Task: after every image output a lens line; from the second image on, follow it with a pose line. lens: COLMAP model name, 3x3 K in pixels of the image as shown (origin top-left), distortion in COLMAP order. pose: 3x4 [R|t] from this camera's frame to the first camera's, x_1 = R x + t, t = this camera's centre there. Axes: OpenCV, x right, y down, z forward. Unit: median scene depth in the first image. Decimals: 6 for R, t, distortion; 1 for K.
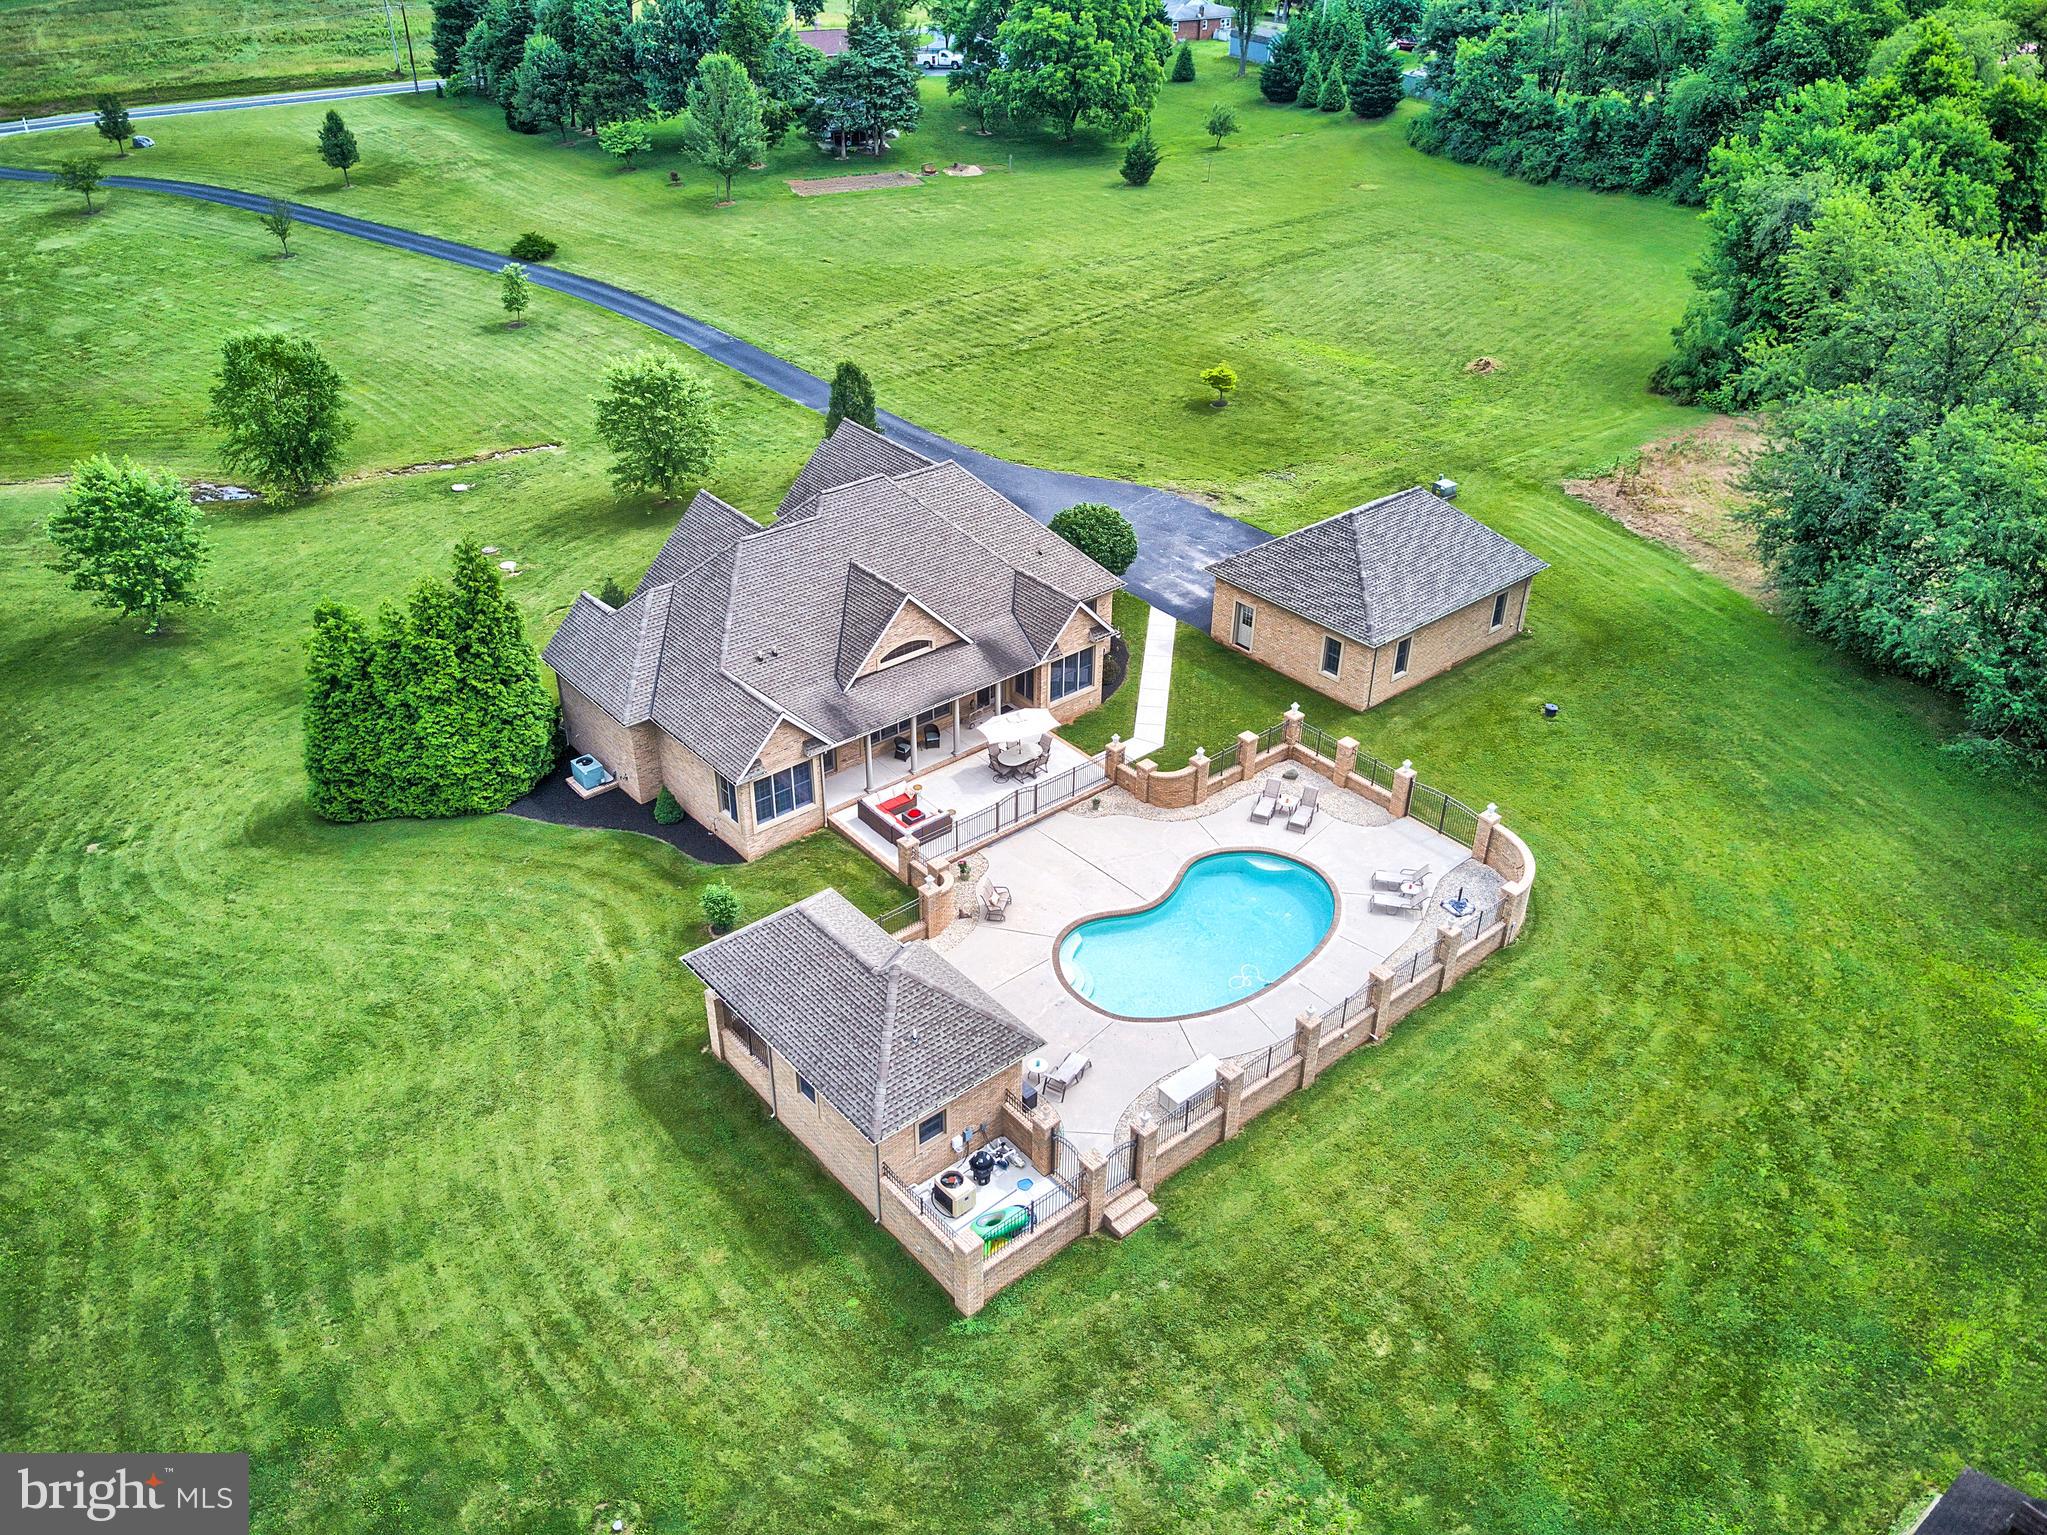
lens RADIAL K [[1574.8, 0, 1029.5], [0, 1574.8, 767.7], [0, 0, 1]] dist [0.001180, 0.001823]
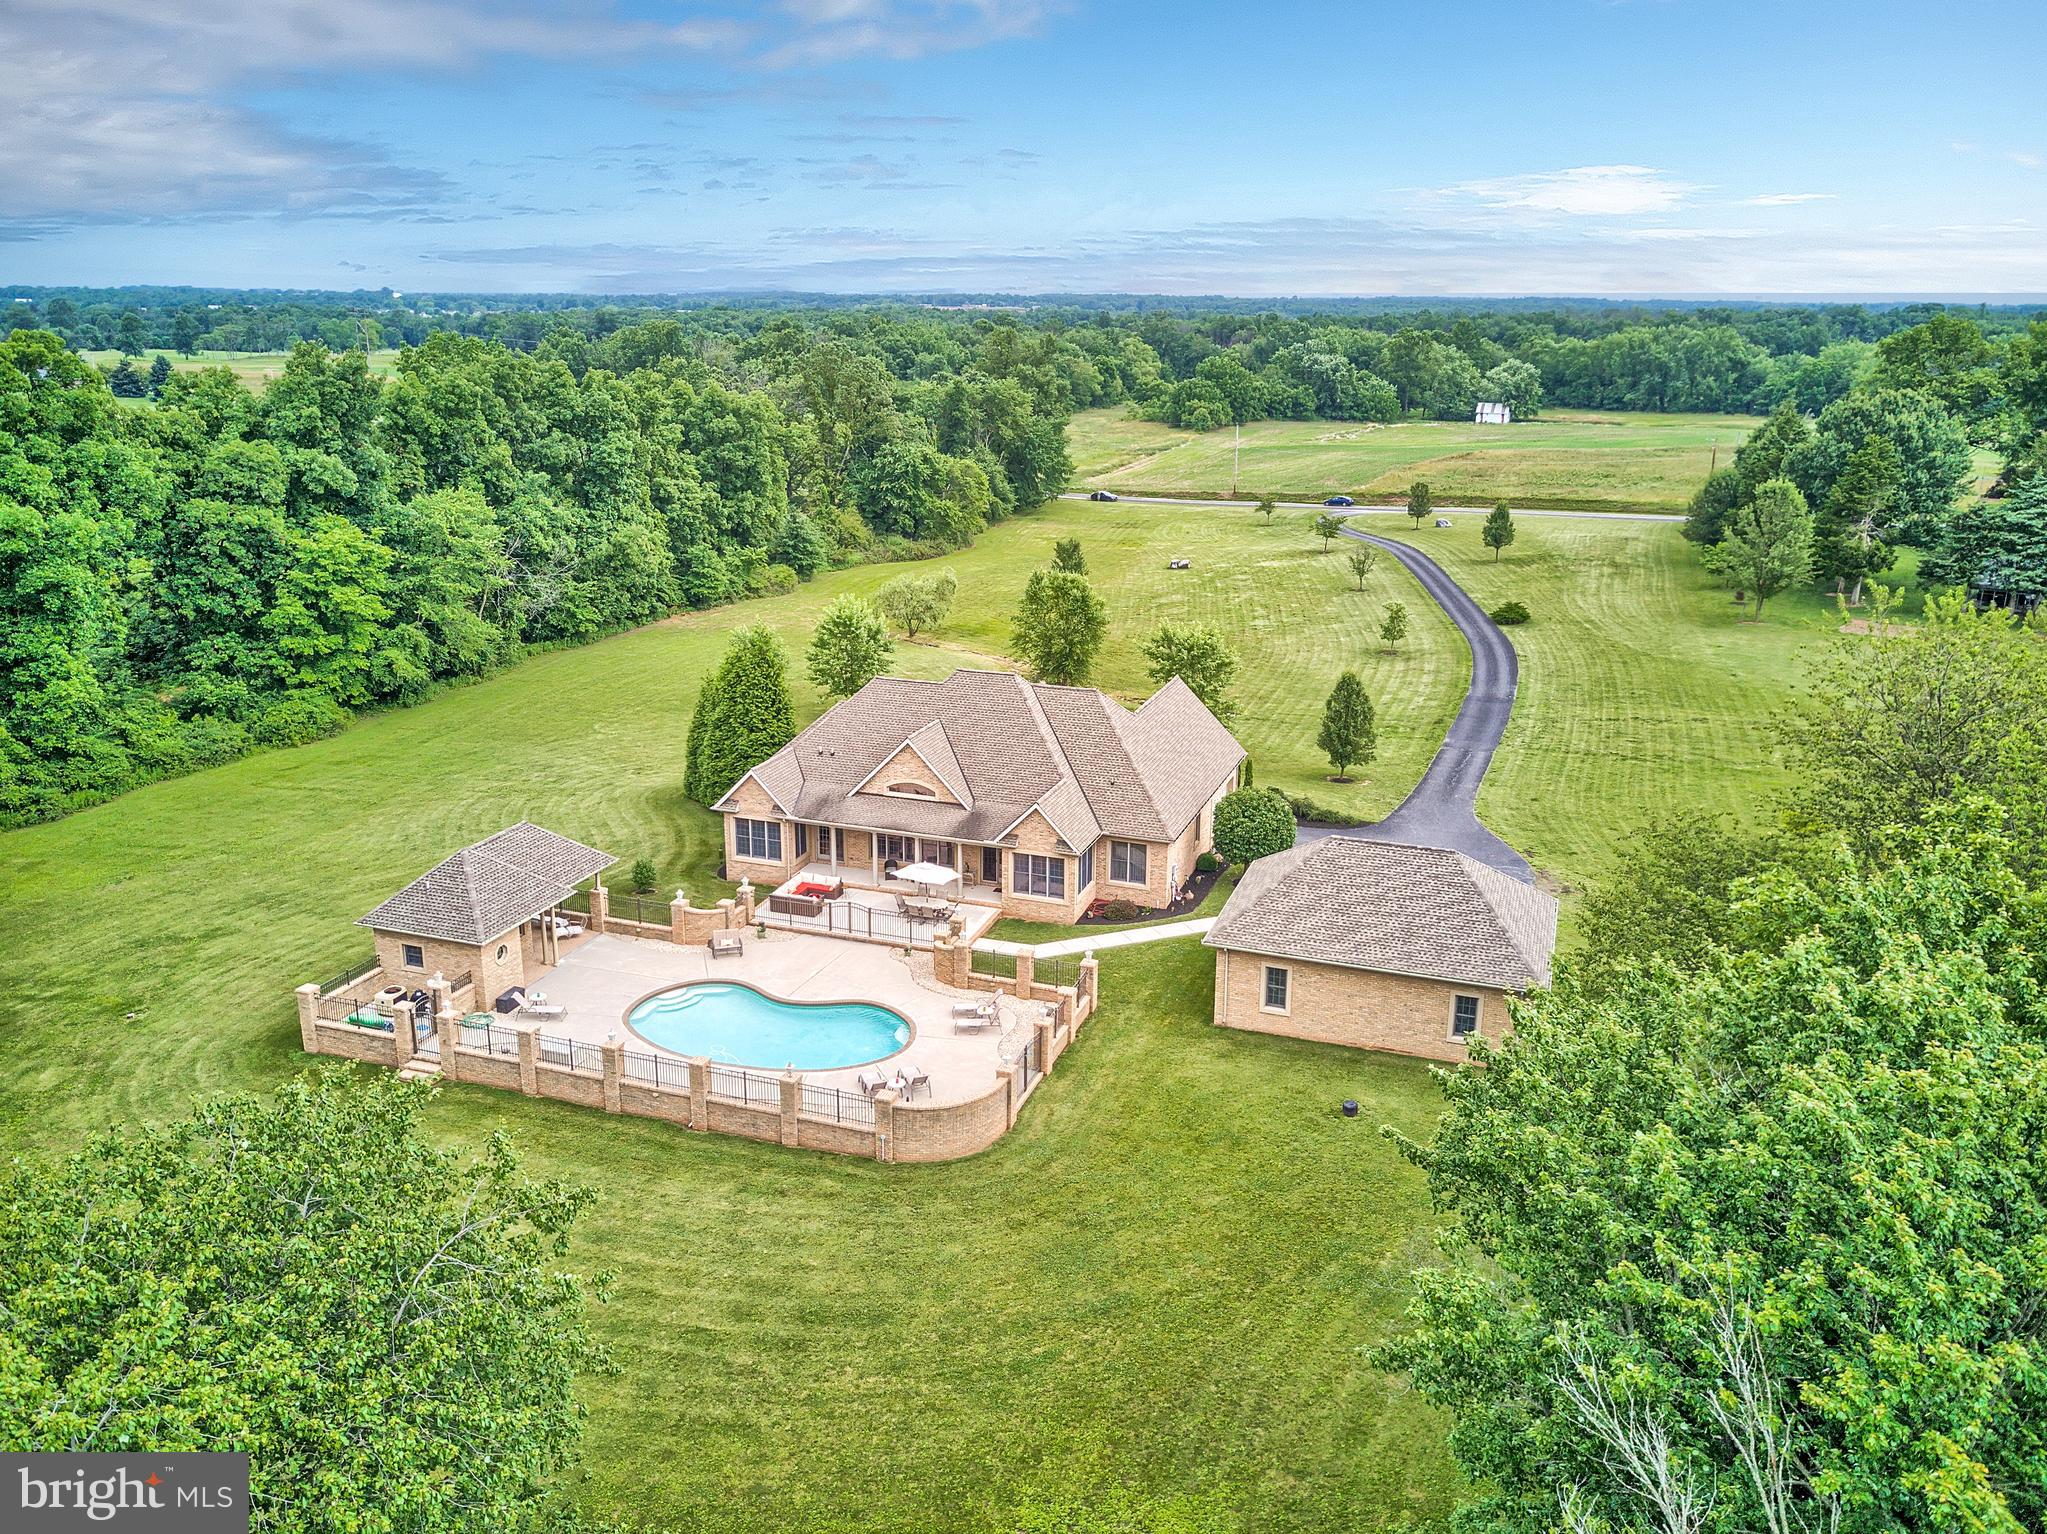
lens RADIAL K [[1568.0, 0, 1023.5], [0, 1568.0, 766.7], [0, 0, 1]] dist [0.021024, 0.008616]
pose [[0.498051, 0.238576, -0.833683, 0.720568], [-0.468261, 0.883177, -0.027004, -0.074323], [0.729847, 0.403830, 0.551583, 0.296035]]
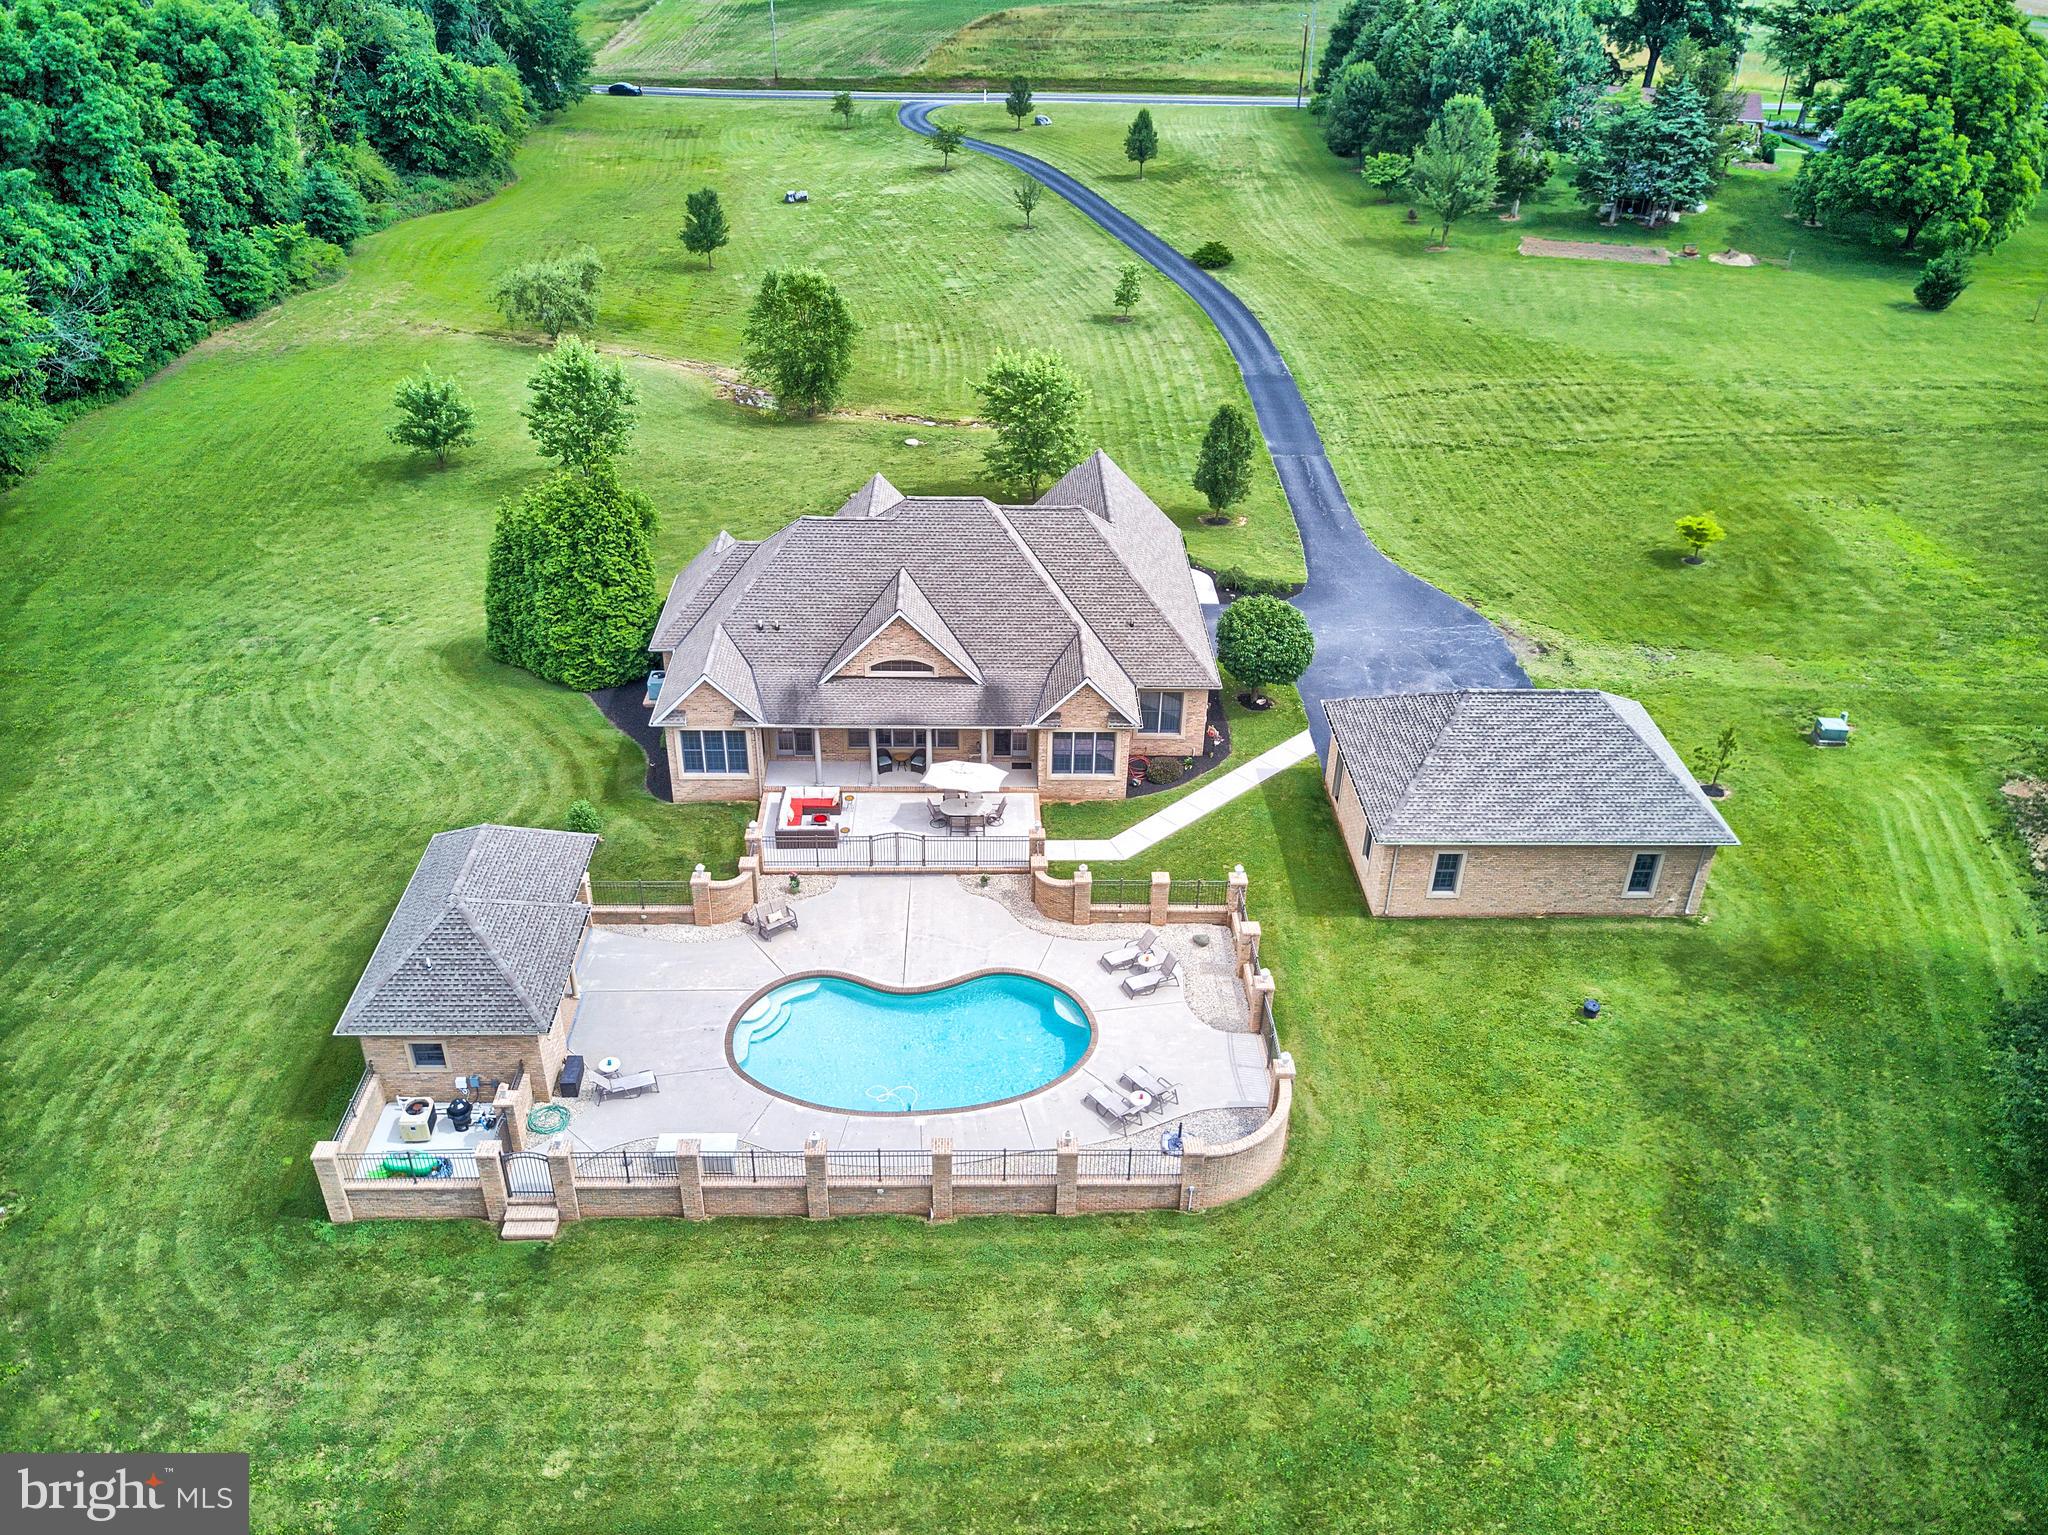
lens RADIAL K [[1575.5, 0, 1030.0], [0, 1575.5, 767.7], [0, 0, 1]] dist [0.001180, 0.001823]
pose [[0.779479, 0.335056, -0.529292, 0.397317], [-0.346065, 0.934621, 0.081997, -0.093404], [0.522161, 0.119254, 0.844468, 0.161202]]
